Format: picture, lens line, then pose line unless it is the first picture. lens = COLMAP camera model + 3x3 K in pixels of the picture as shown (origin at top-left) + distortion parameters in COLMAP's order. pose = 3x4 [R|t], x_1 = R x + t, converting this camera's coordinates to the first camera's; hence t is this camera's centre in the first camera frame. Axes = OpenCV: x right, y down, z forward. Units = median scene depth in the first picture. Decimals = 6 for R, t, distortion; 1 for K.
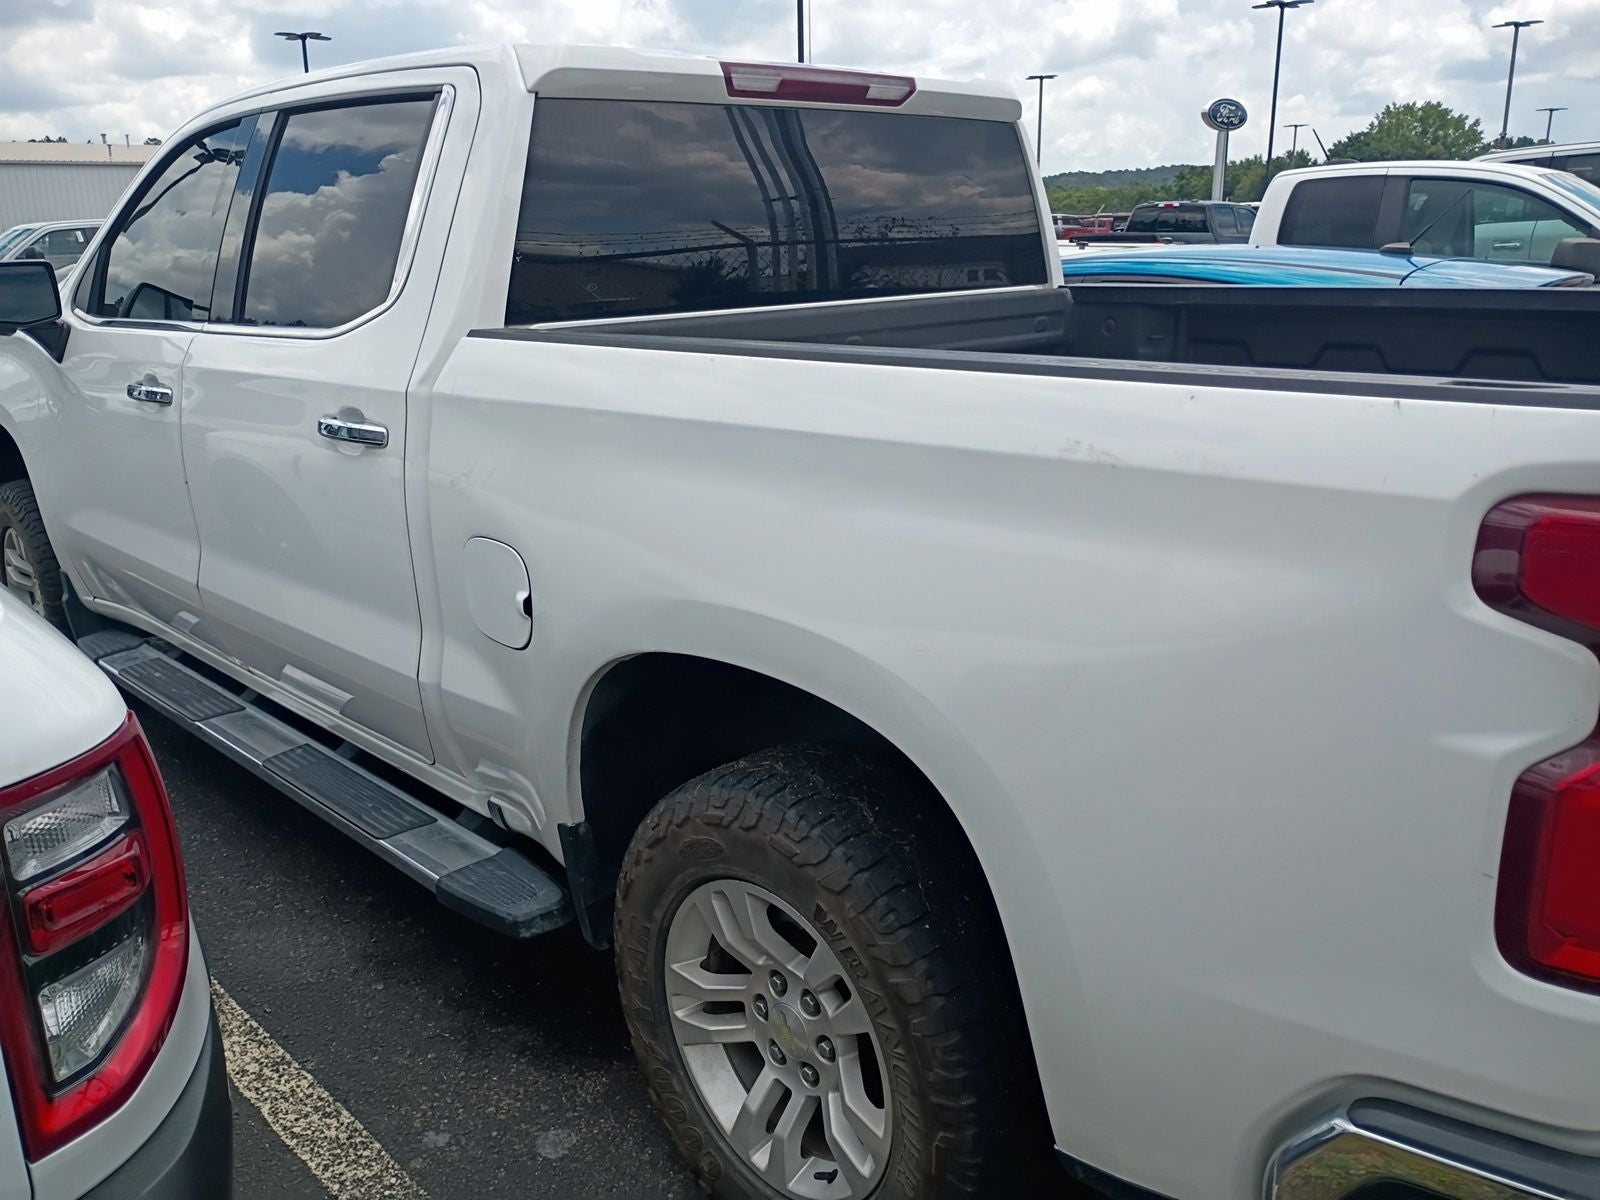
lens RADIAL K [[1364.5, 0, 800.0], [0, 1364.5, 600.0], [0, 0, 1]] dist [0.069948, -0.105003]
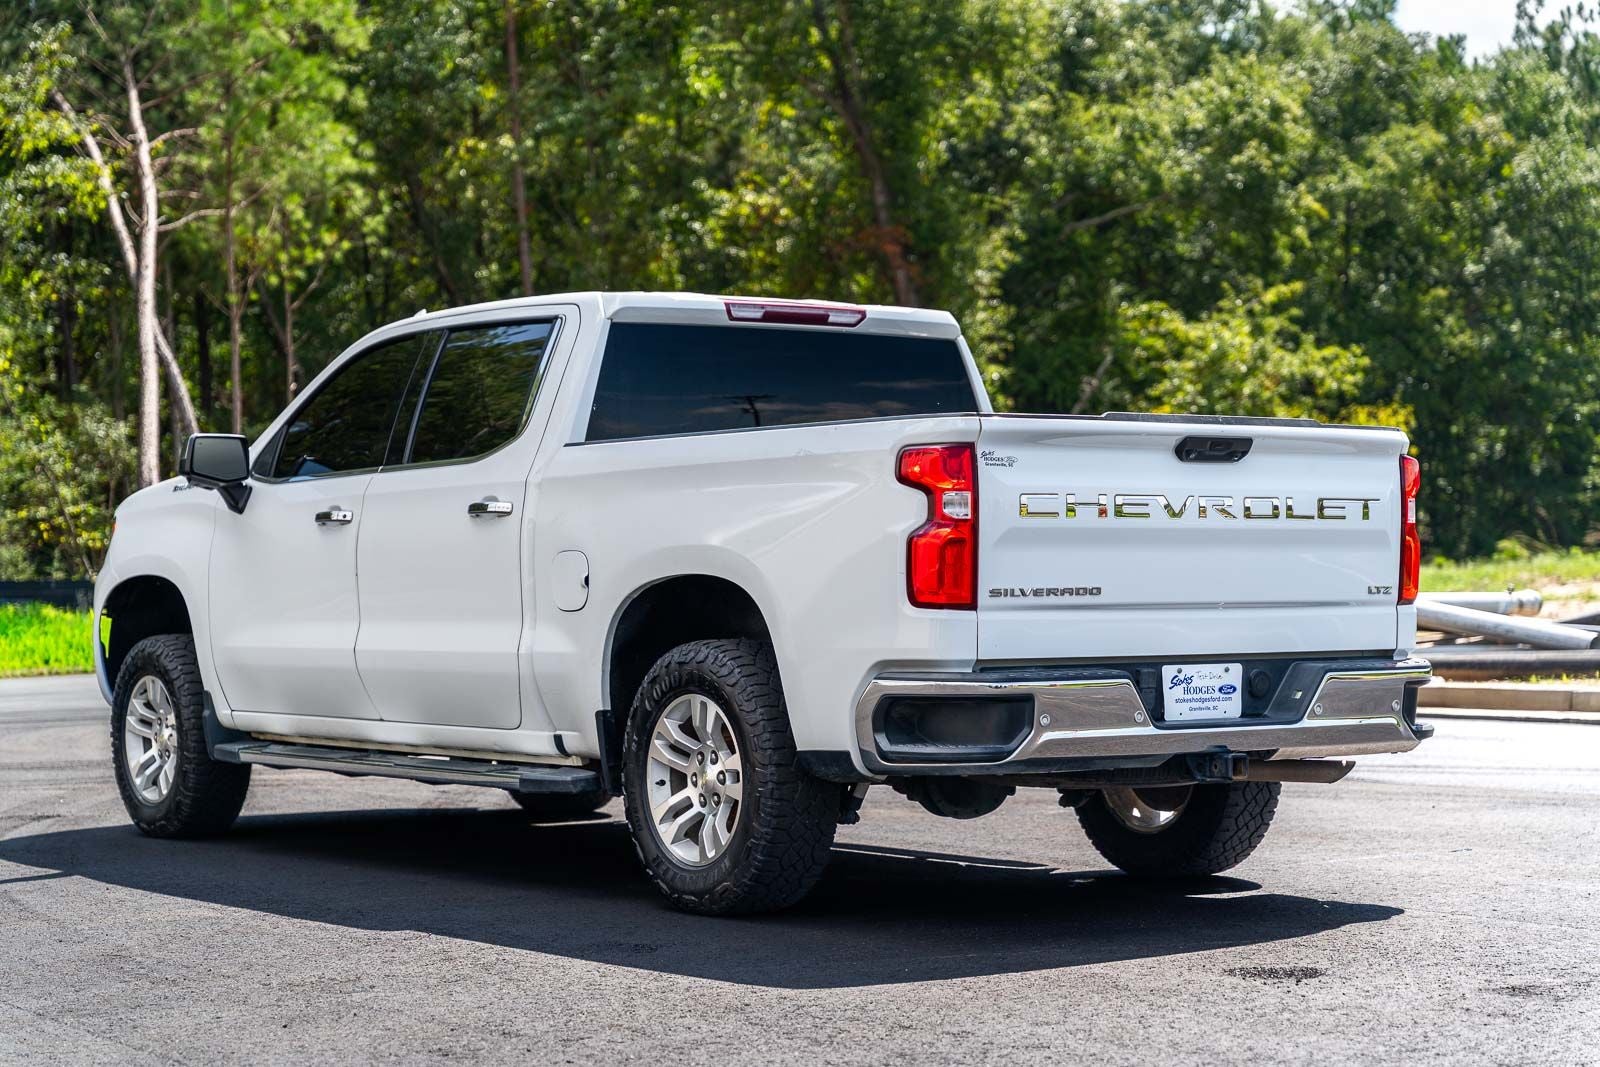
lens RADIAL K [[3063.9, 0, 859.7], [0, 3063.9, 533.2], [0, 0, 1]] dist [0.166668, -0.010304]
pose [[0.993565, 0.011687, -0.112661, 0.590777], [-0.042213, 0.961208, -0.272576, 0.986793], [0.105105, 0.275577, 0.955516, -2.741864]]
